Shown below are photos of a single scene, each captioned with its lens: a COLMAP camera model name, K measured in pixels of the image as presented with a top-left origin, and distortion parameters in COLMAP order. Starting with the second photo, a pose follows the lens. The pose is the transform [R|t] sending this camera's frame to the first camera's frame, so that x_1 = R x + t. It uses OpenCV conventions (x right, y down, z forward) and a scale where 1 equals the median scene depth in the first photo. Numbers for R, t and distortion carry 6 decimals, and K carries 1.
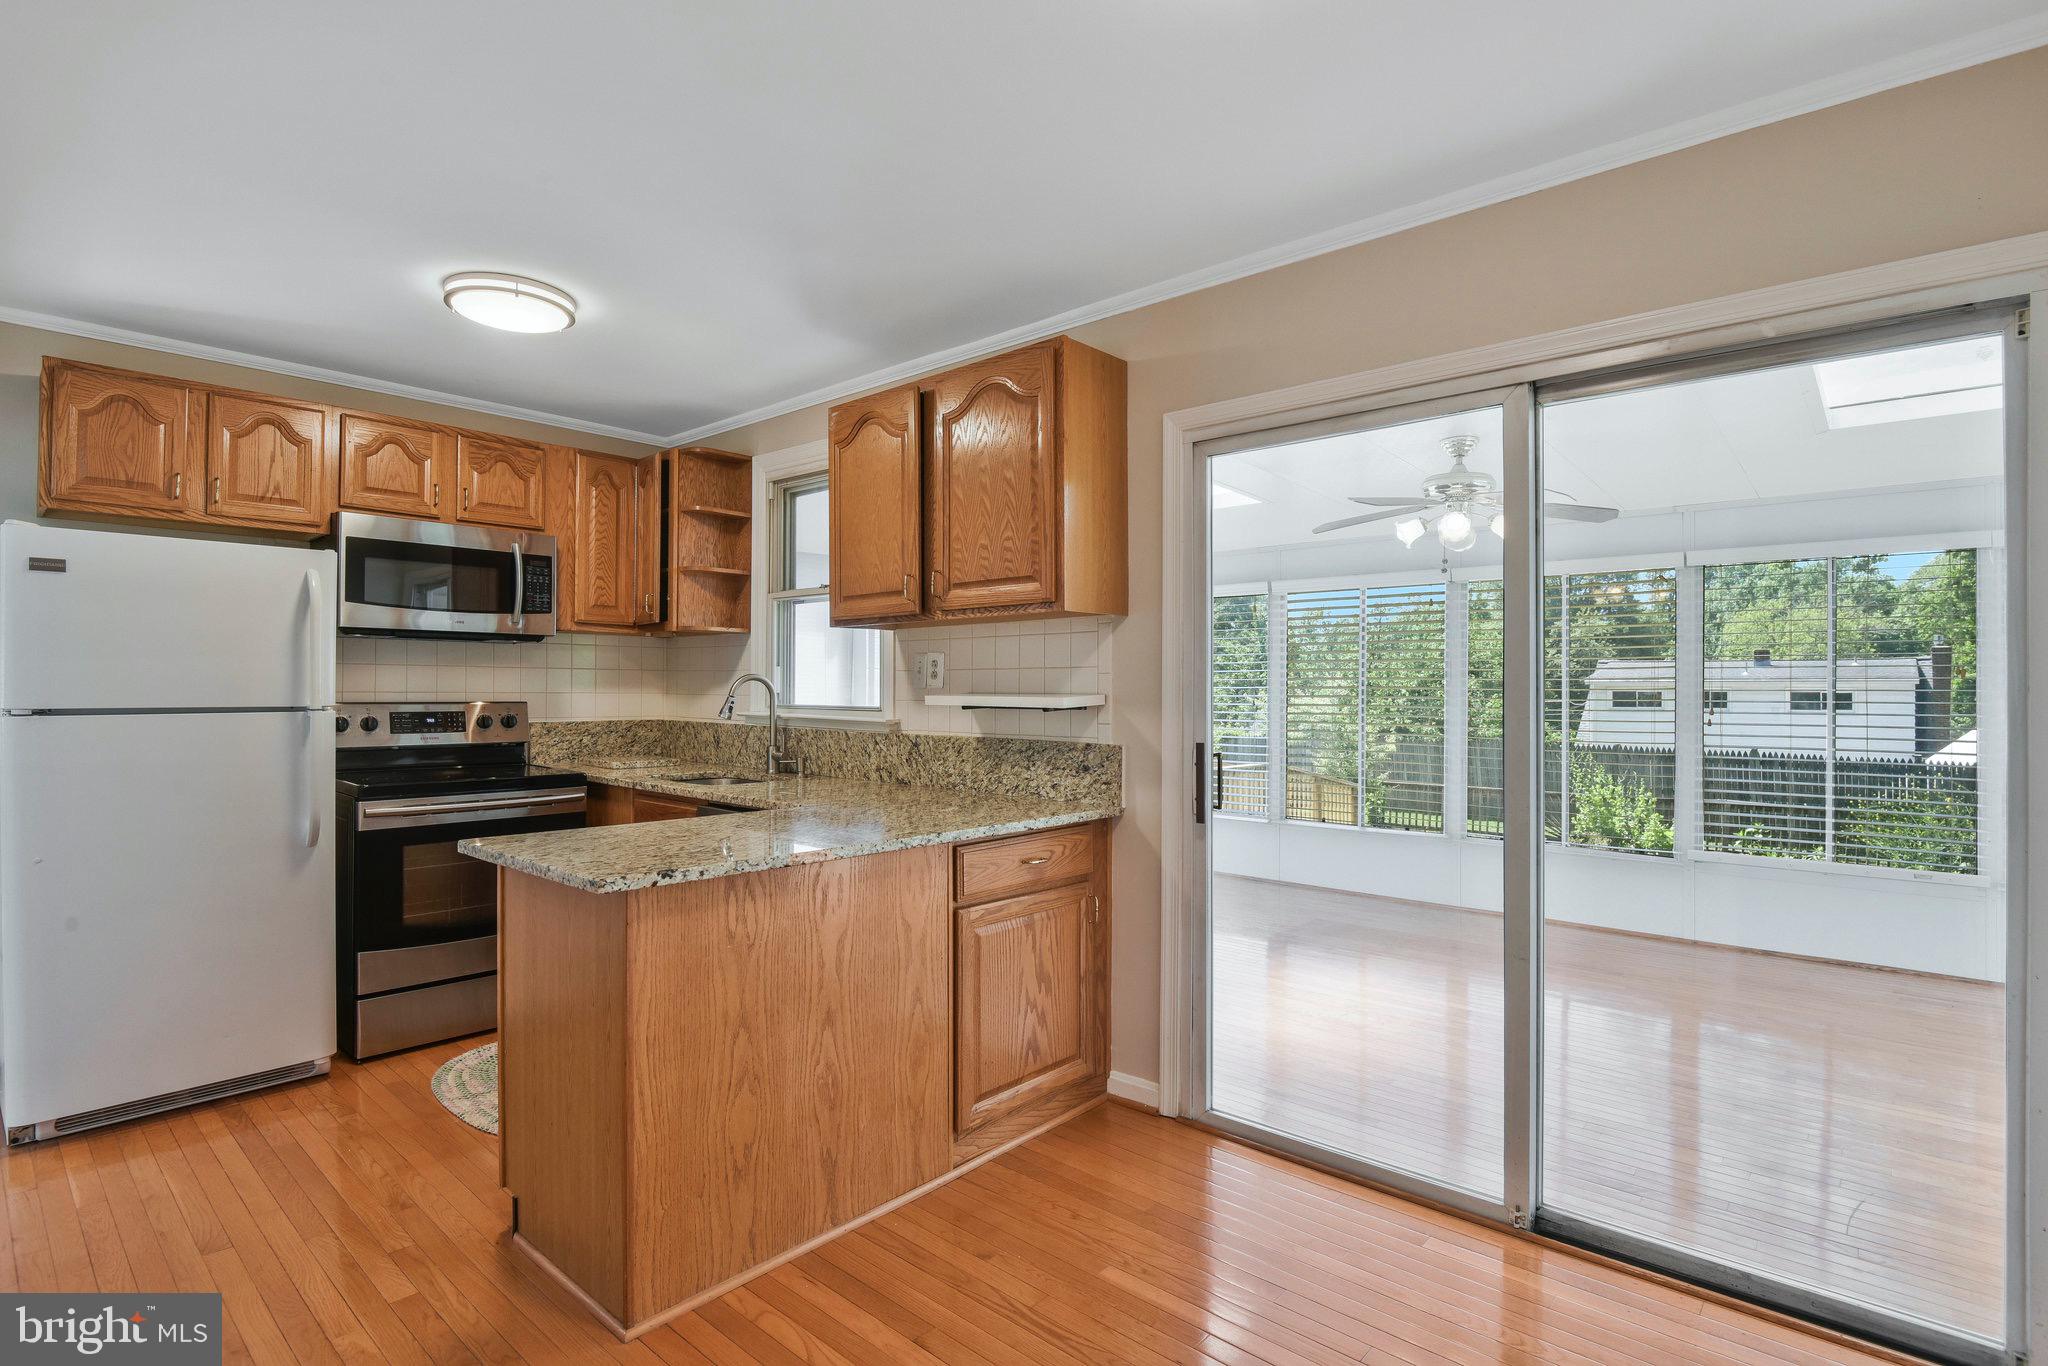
lens RADIAL K [[1039.0, 0, 1034.8], [0, 1039.0, 675.1], [0, 0, 1]] dist [-0.000358, -0.003397]
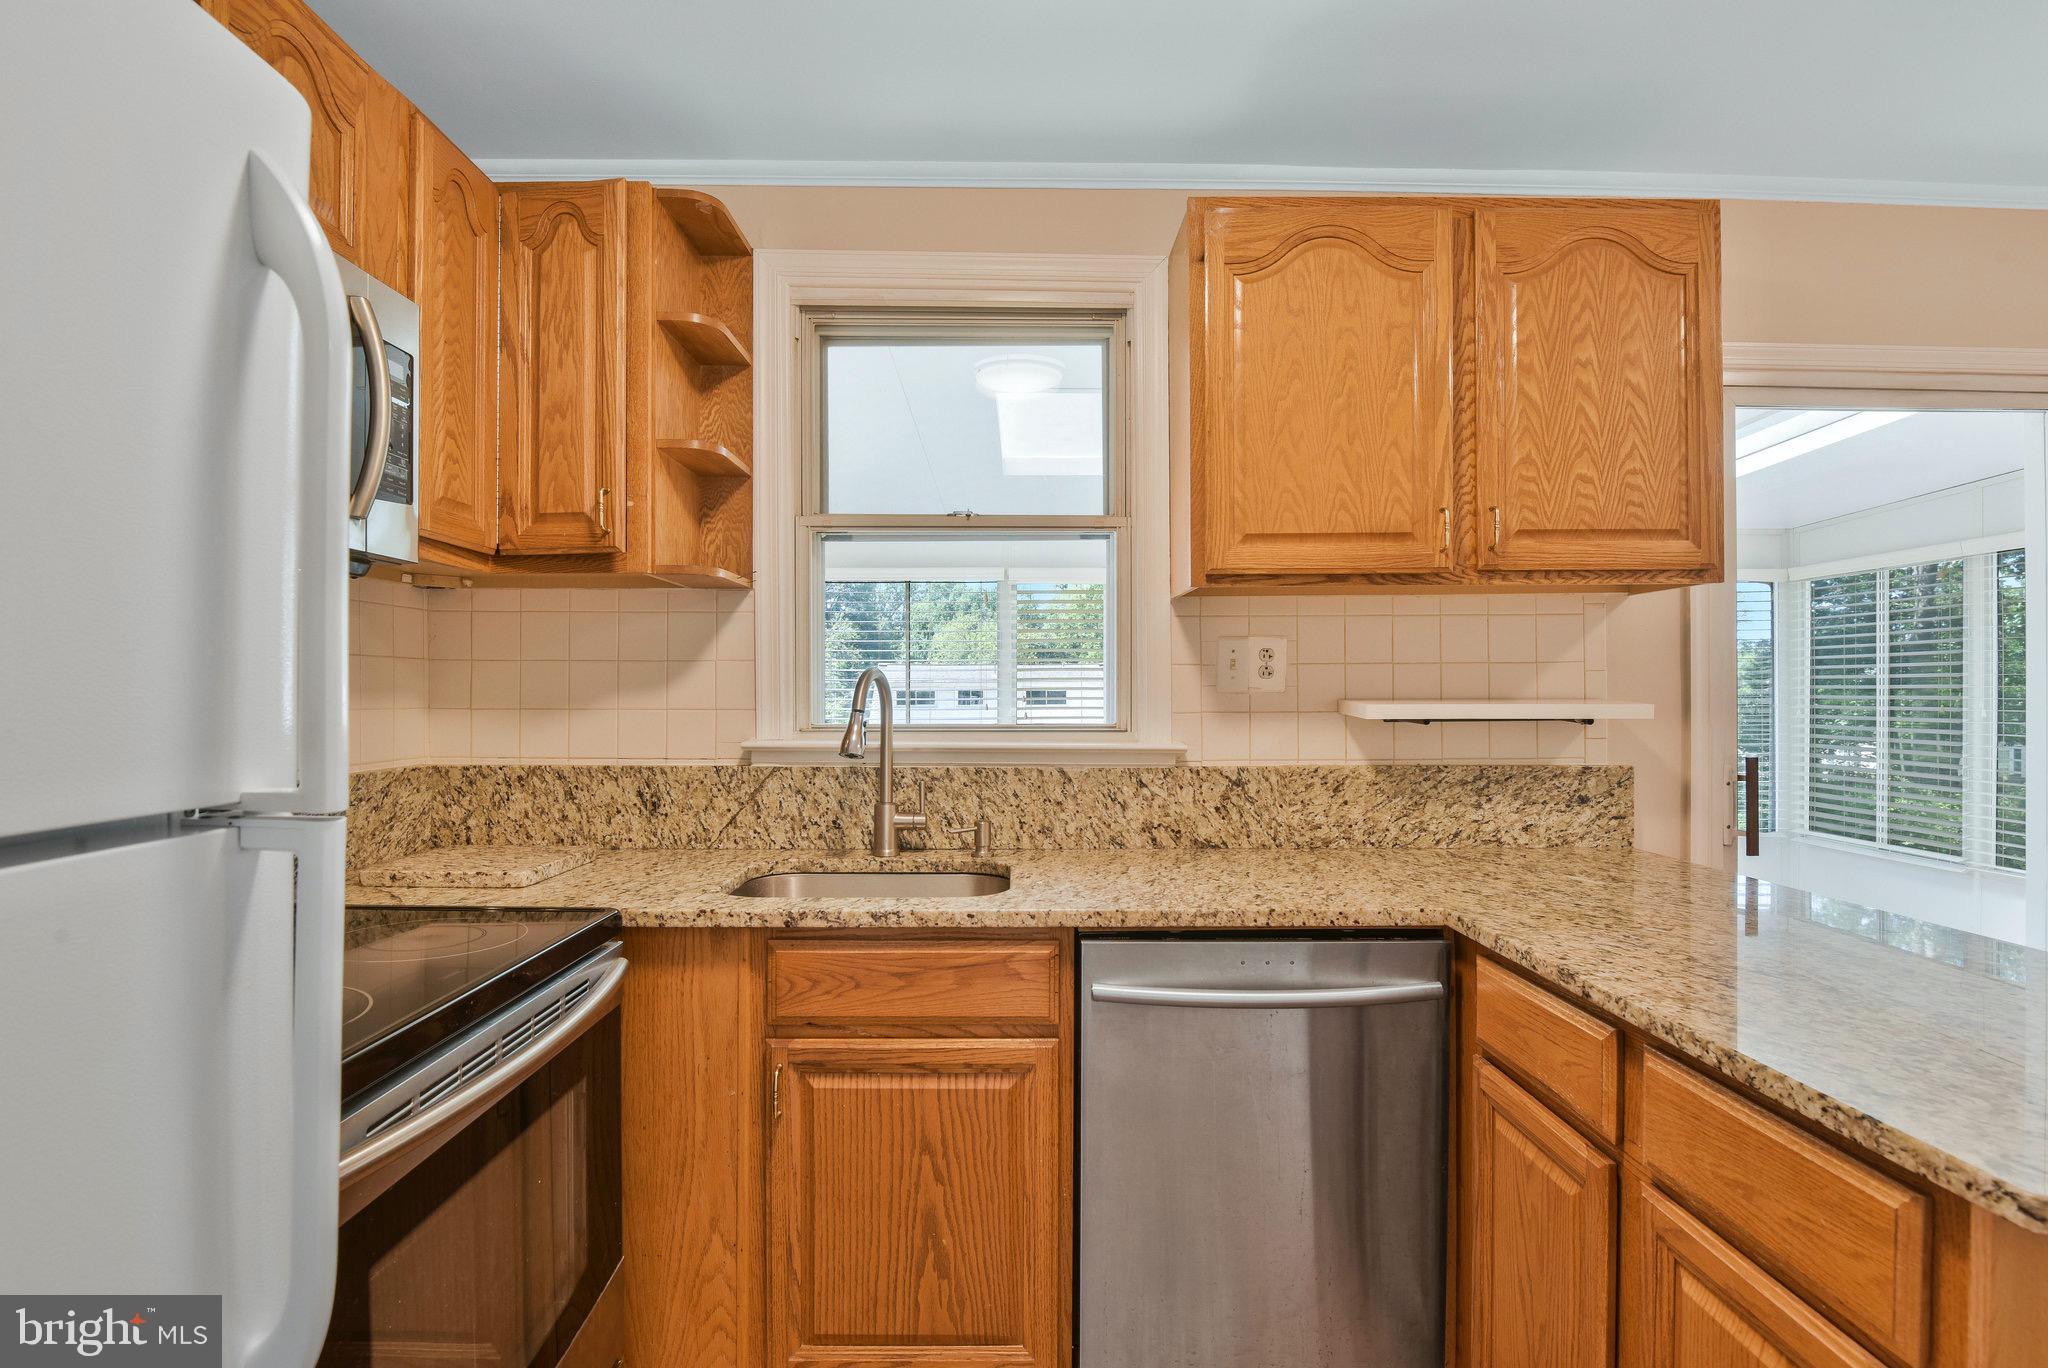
lens RADIAL K [[1039.0, 0, 1025.9], [0, 1039.0, 690.2], [0, 0, 1]] dist [-0.000358, -0.003397]
pose [[0.723979, -0.005997, 0.689796, -0.642240], [-0.003500, 0.999917, 0.012366, 0.003808], [-0.689813, -0.011367, 0.723898, 0.639530]]
